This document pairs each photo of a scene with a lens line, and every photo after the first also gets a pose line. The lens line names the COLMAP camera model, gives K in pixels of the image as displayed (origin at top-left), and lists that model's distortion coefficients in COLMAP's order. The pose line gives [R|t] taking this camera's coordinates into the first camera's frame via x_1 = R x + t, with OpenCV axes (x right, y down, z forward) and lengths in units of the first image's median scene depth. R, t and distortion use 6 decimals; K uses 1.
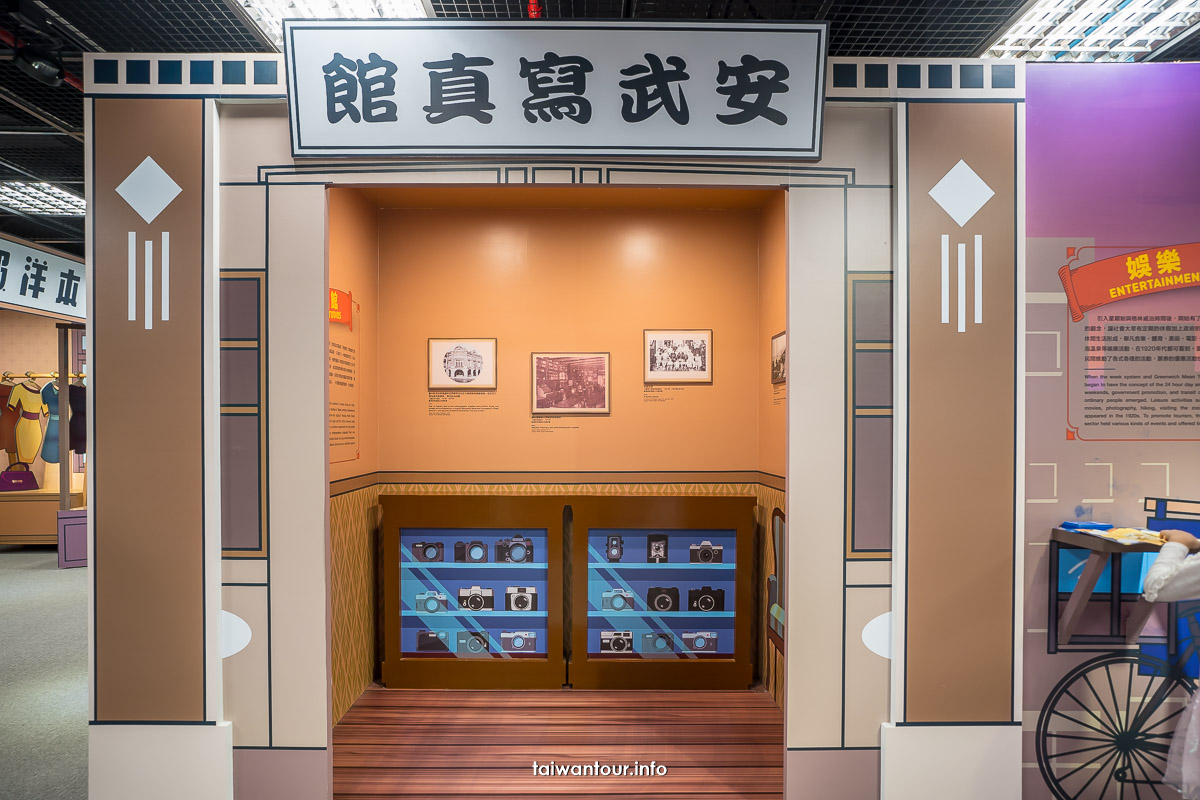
lens RADIAL K [[677.2, 0, 597.6], [0, 677.2, 436.2], [0, 0, 1]] dist [-0.040392, 0.019867]
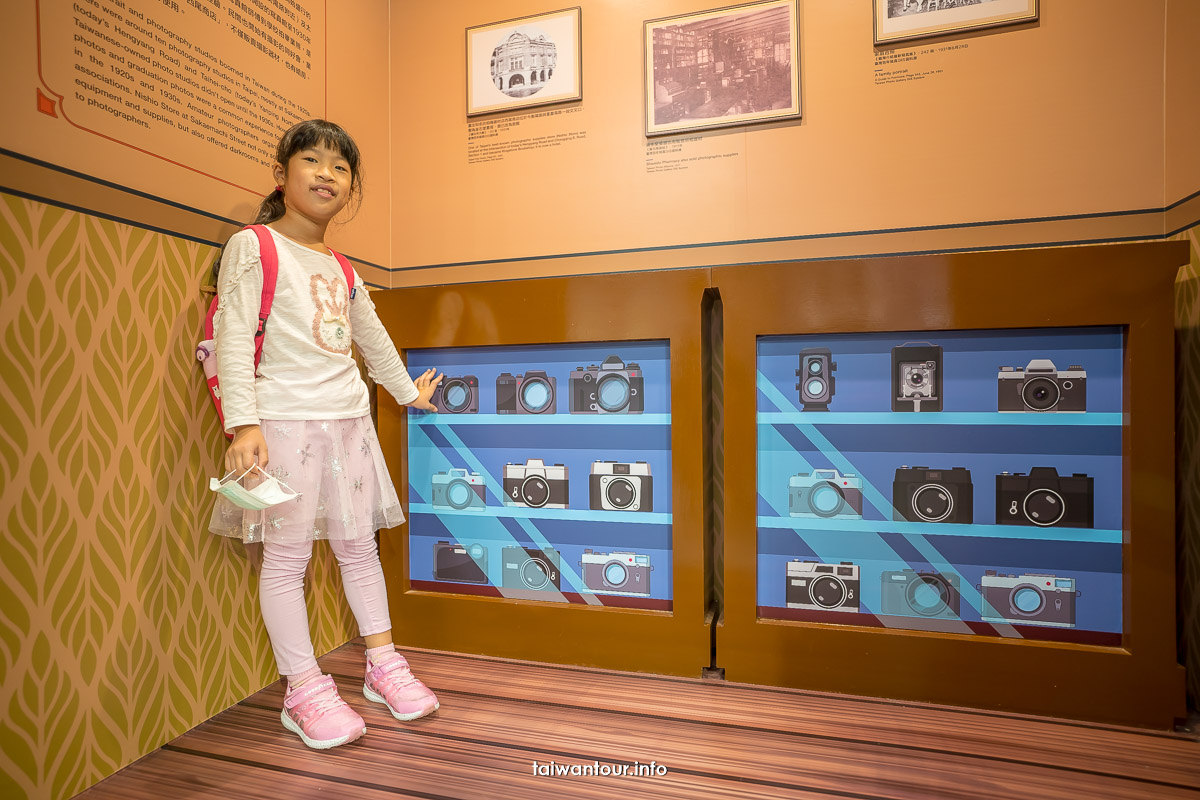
lens RADIAL K [[677.2, 0, 599.1], [0, 677.2, 396.3], [0, 0, 1]] dist [-0.040392, 0.019867]
pose [[0.958282, -0.010953, -0.285614, 0.014790], [0.007373, 0.999880, -0.013606, 0.181210], [0.285729, 0.010932, 0.958248, 0.518278]]
